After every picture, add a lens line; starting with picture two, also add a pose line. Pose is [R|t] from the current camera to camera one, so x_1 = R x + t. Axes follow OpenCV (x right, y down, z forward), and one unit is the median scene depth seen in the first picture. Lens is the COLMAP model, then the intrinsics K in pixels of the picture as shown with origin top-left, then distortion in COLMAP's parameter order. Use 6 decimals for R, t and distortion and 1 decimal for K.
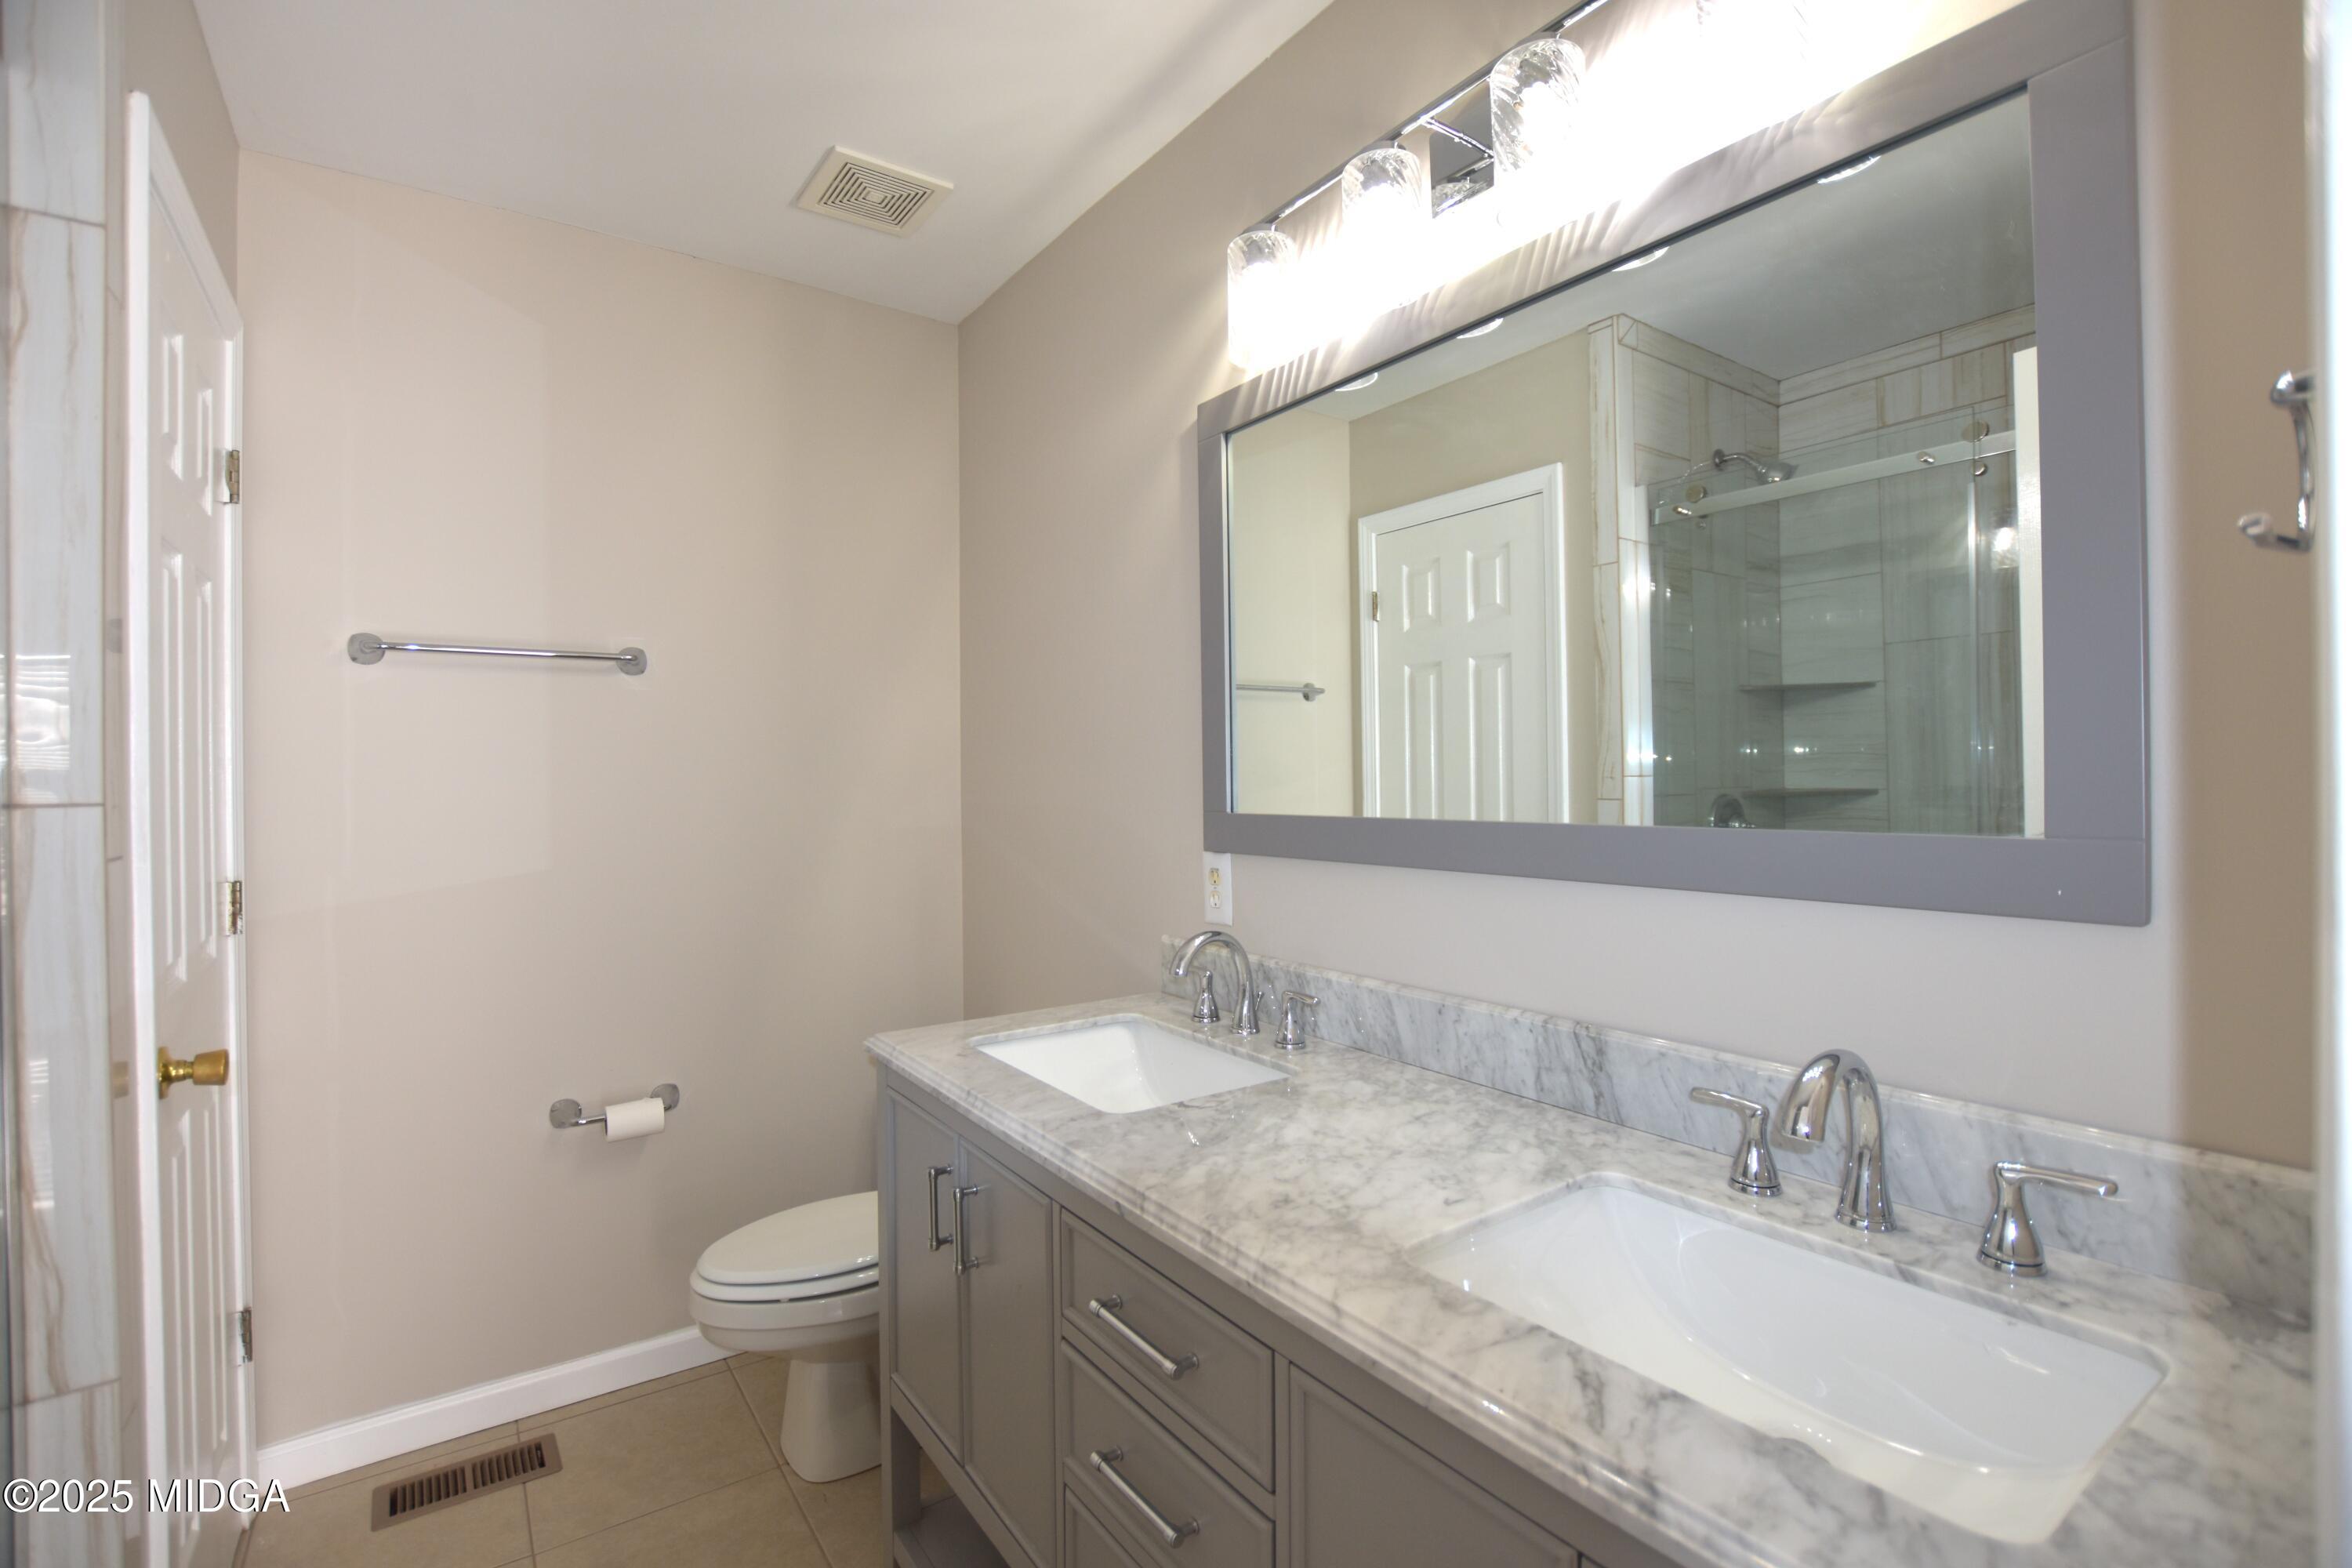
lens RADIAL K [[1048.0, 0, 1178.2], [0, 1048.0, 780.3], [0, 0, 1]] dist [-0.025059, 0.000200]
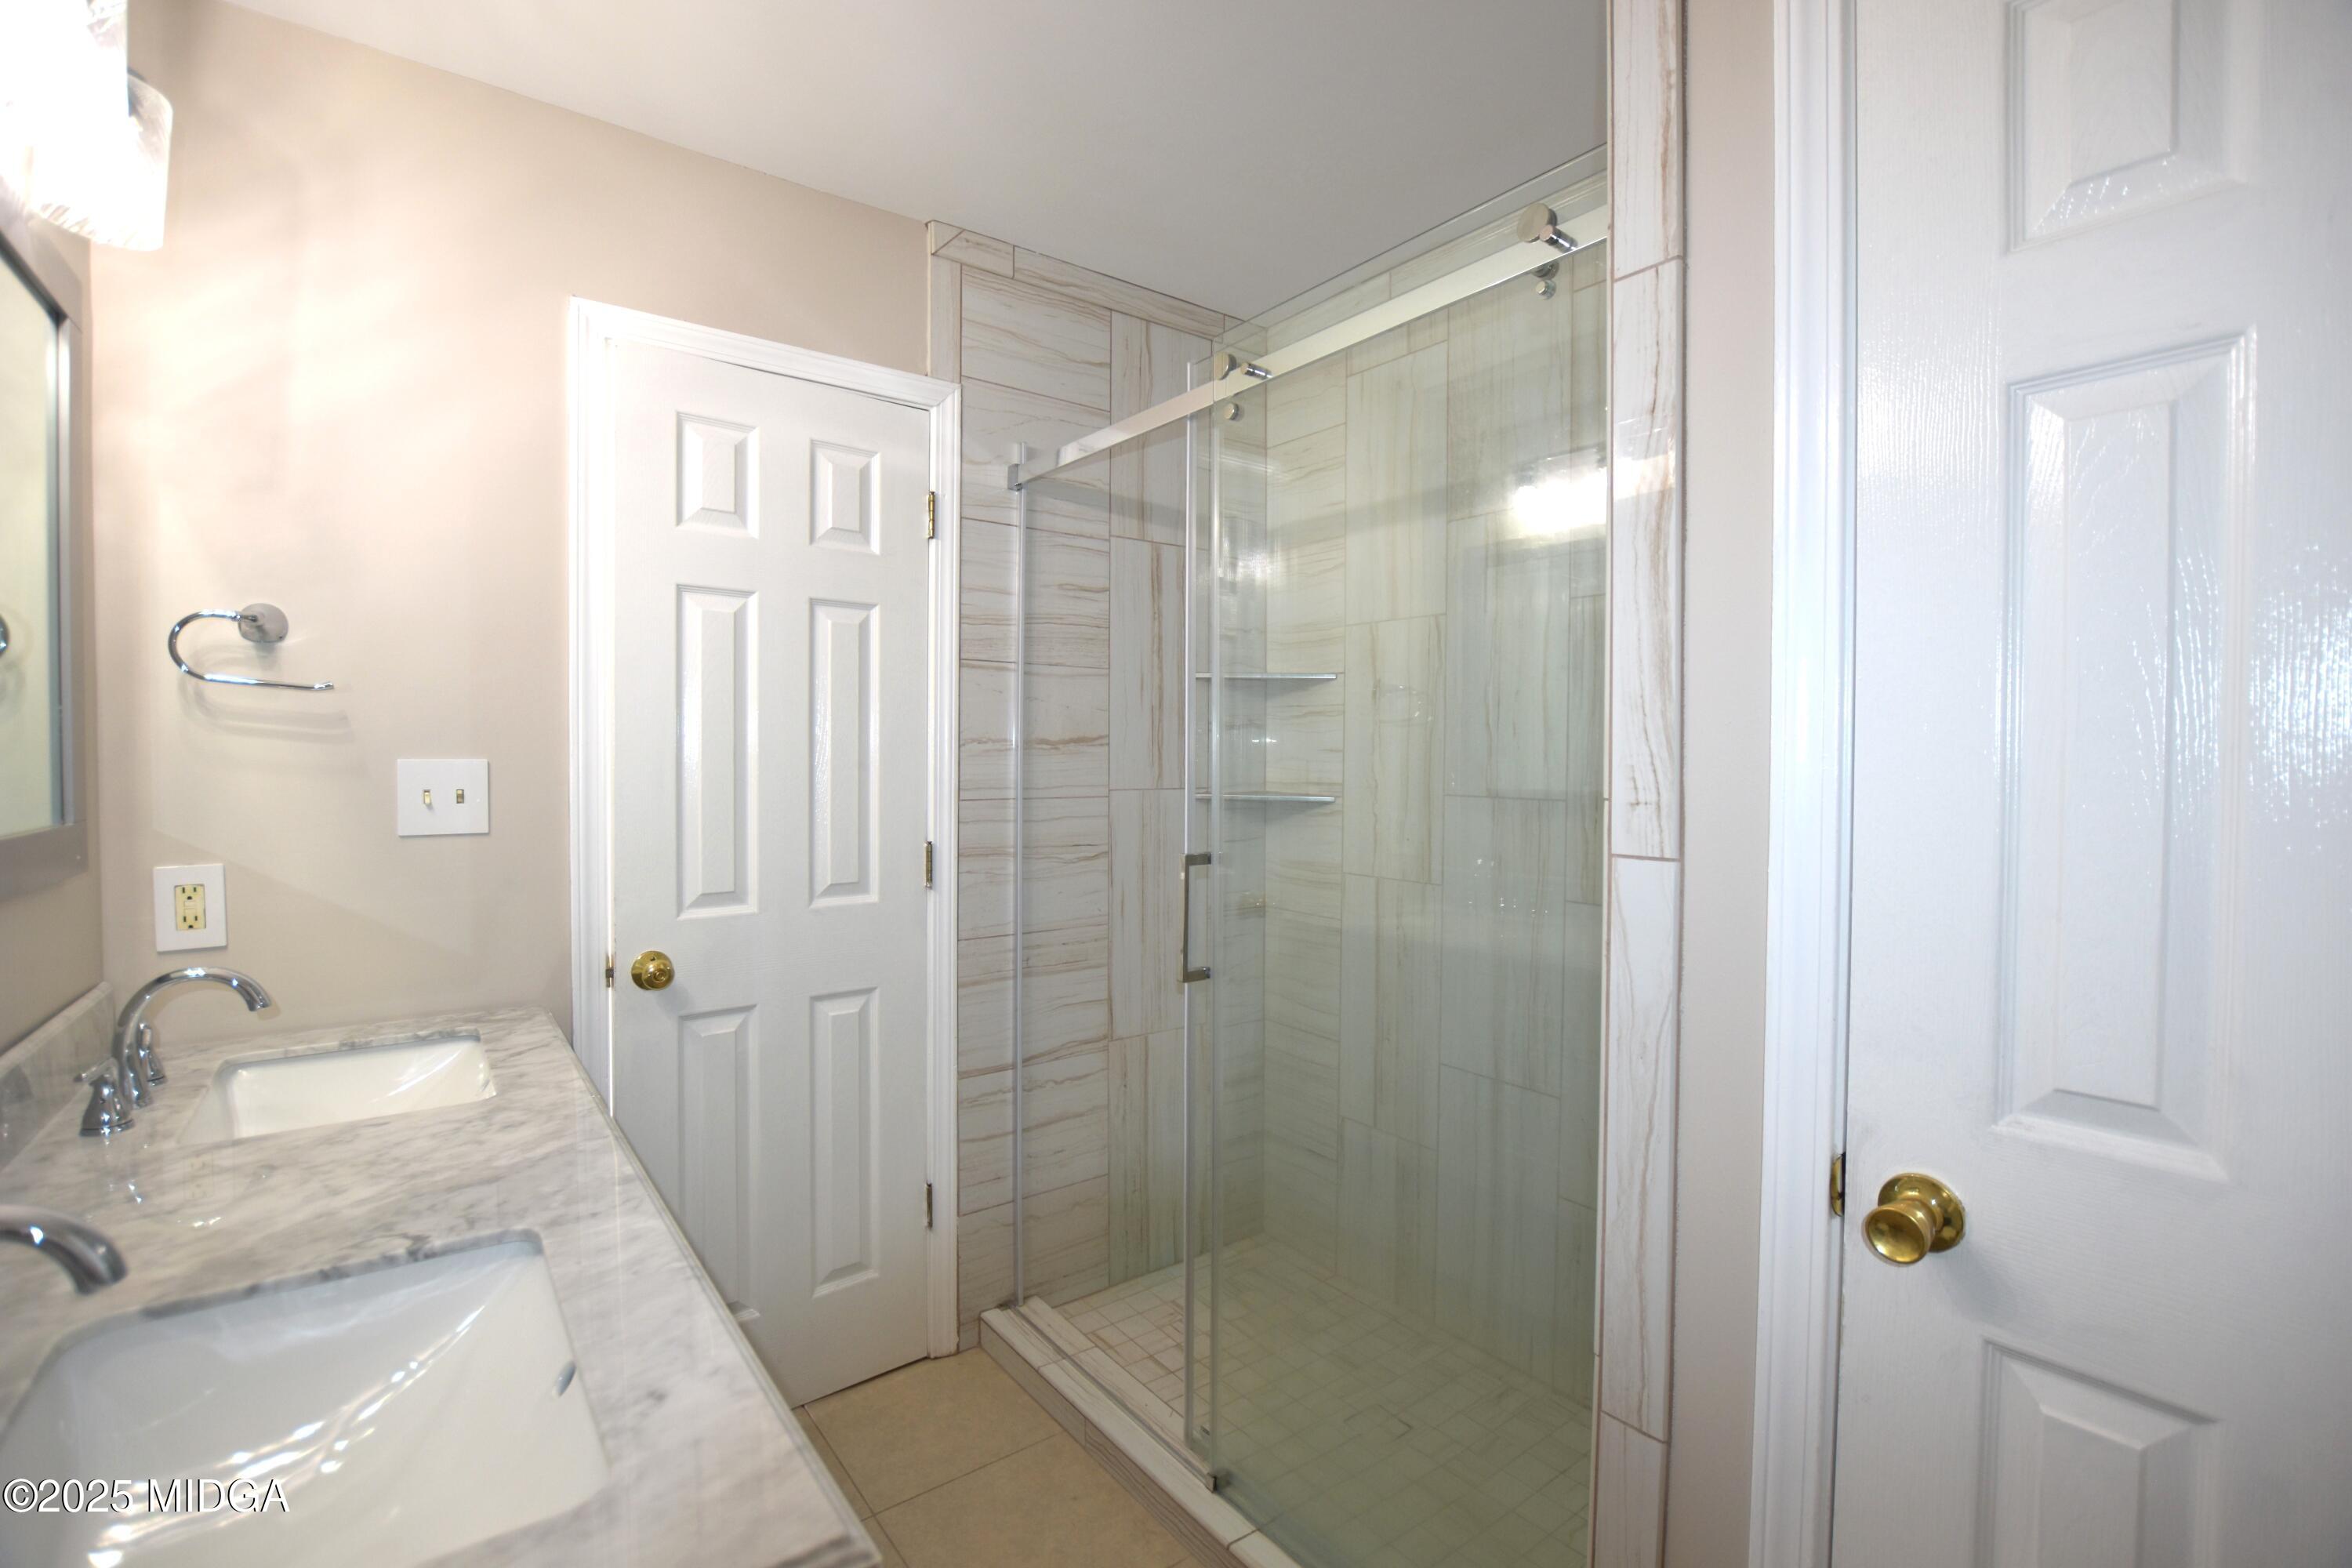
lens RADIAL K [[1032.5, 0, 1175.8], [0, 1032.5, 784.9], [0, 0, 1]] dist [-0.022753, 0.000846]
pose [[-0.999544, 0.008548, -0.028949, -0.578204], [0.007662, 0.999503, 0.030584, -0.025340], [0.029196, 0.030349, -0.999113, 1.964148]]
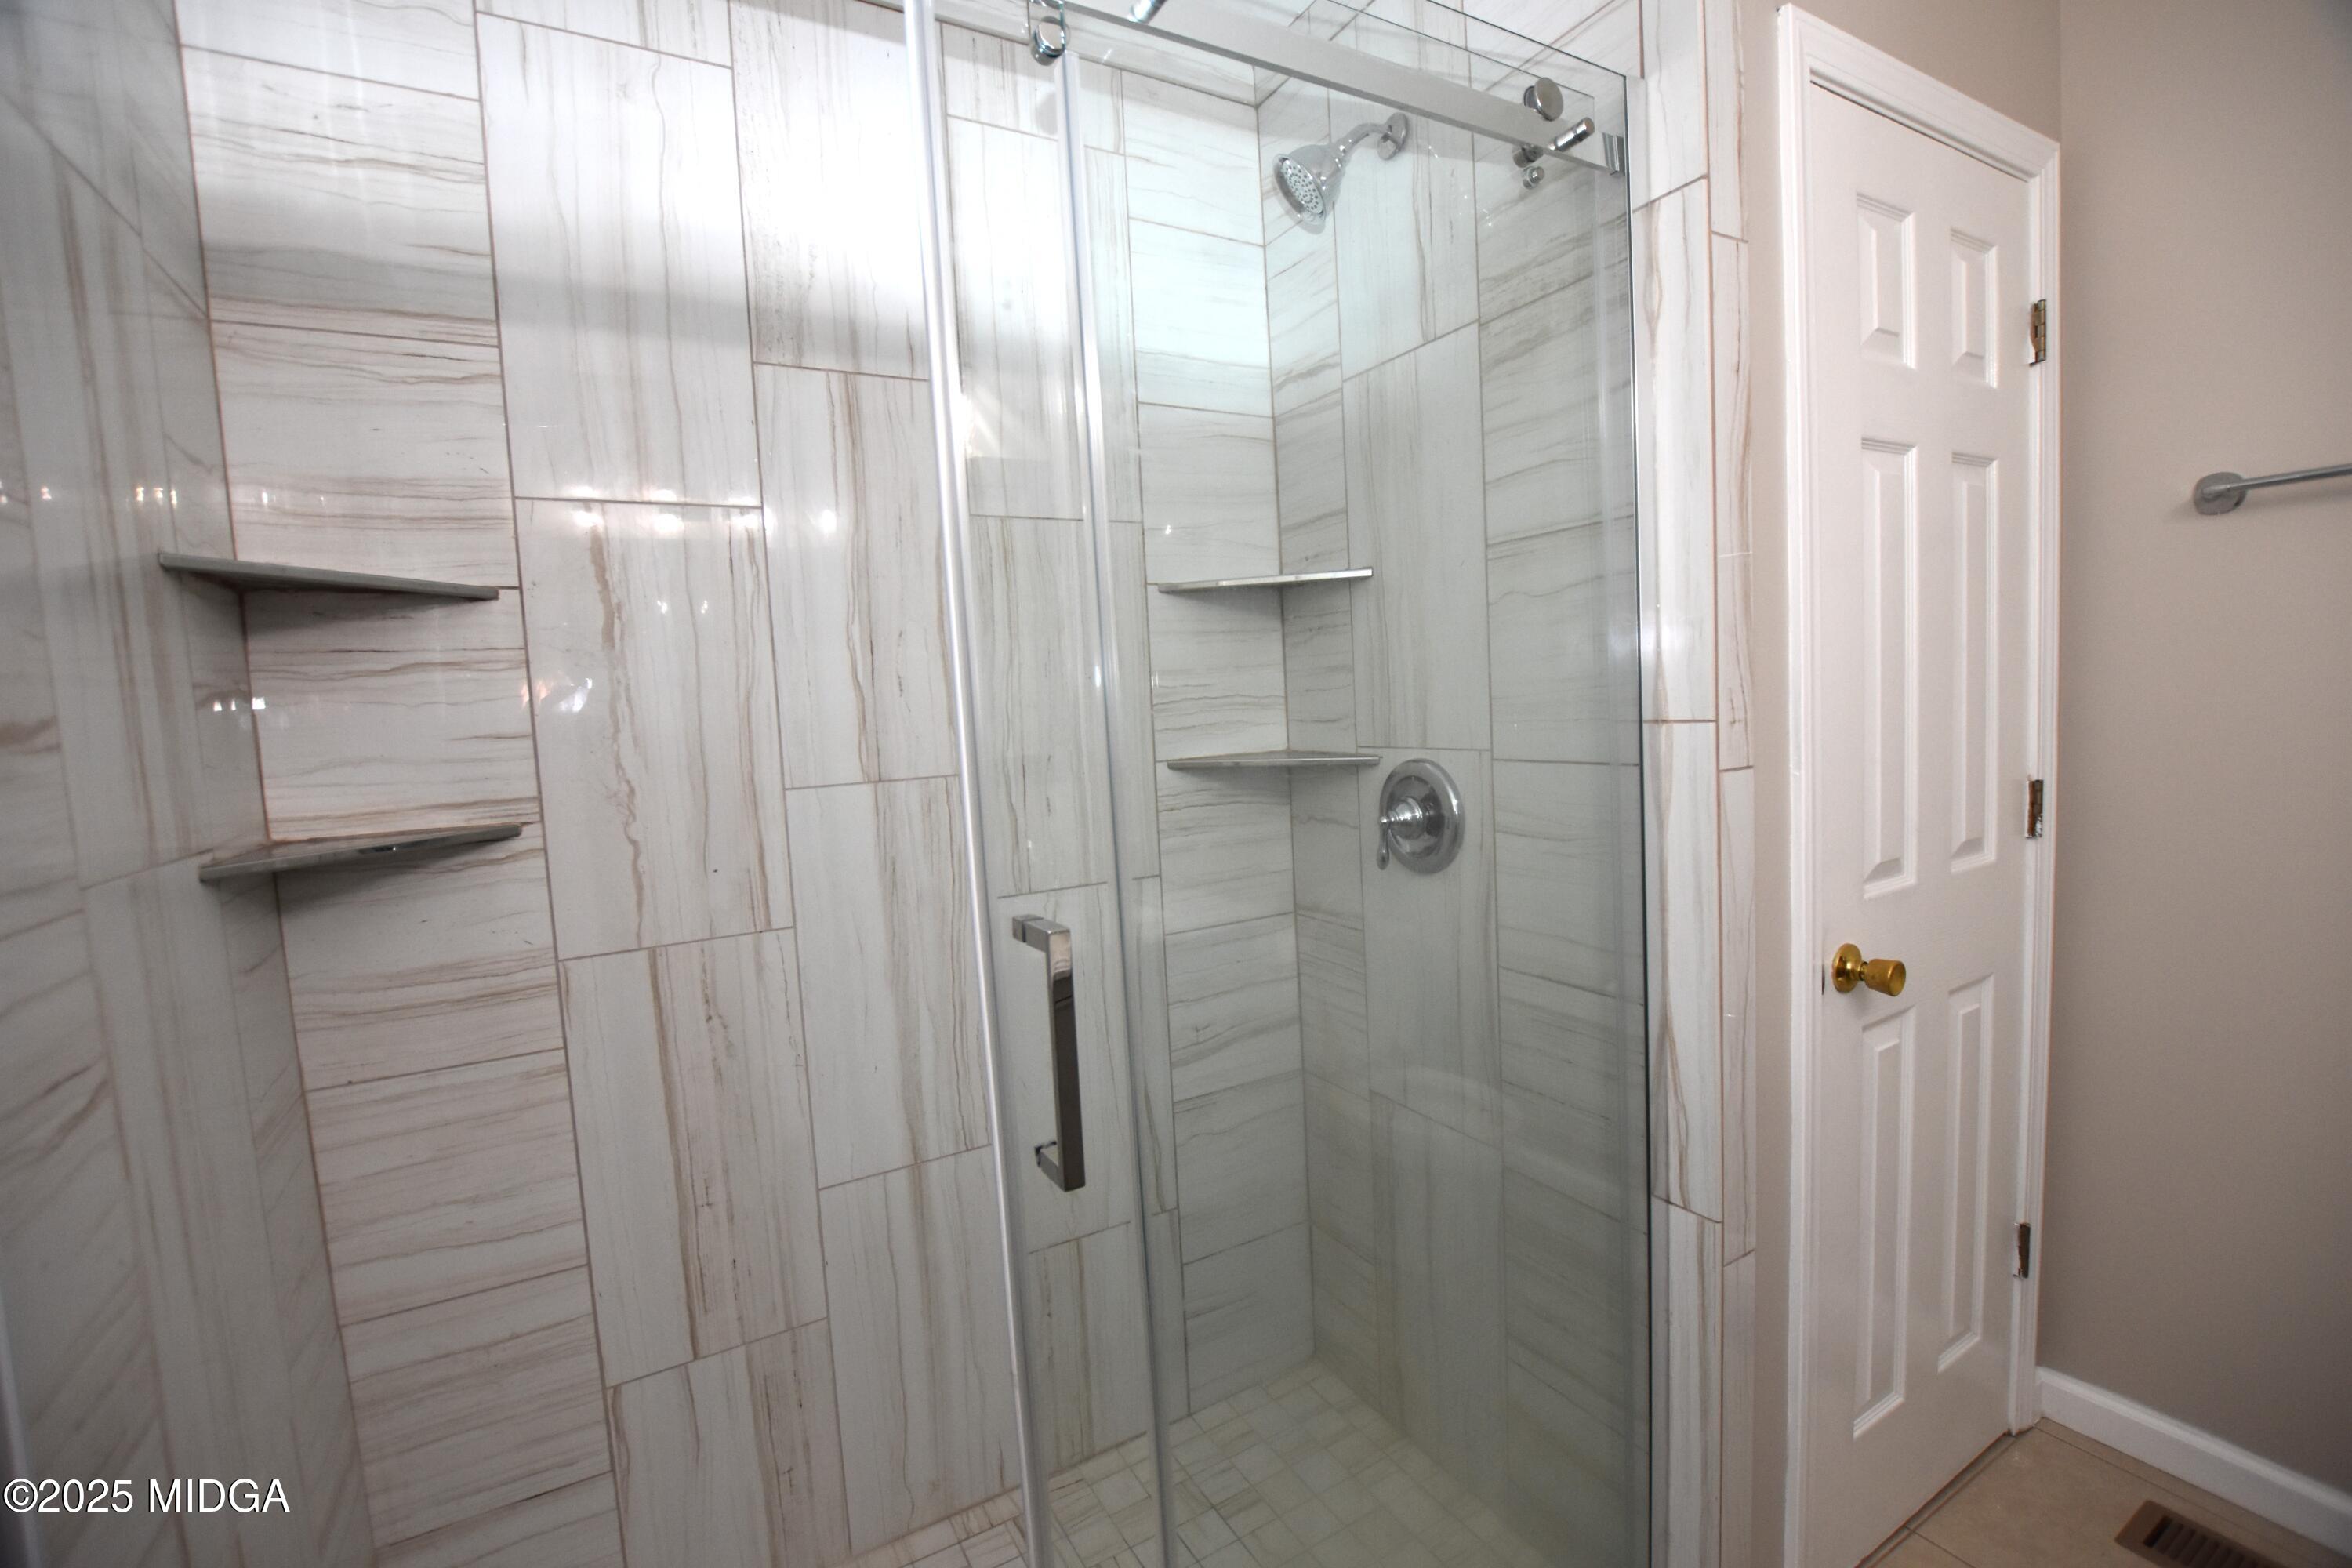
lens RADIAL K [[1032.5, 0, 1175.8], [0, 1032.5, 784.9], [0, 0, 1]] dist [-0.022753, 0.000846]
pose [[-0.112705, 0.099388, -0.988645, 0.120548], [0.055569, 0.994058, 0.093597, -0.042663], [0.992073, -0.044389, -0.117558, 0.527397]]
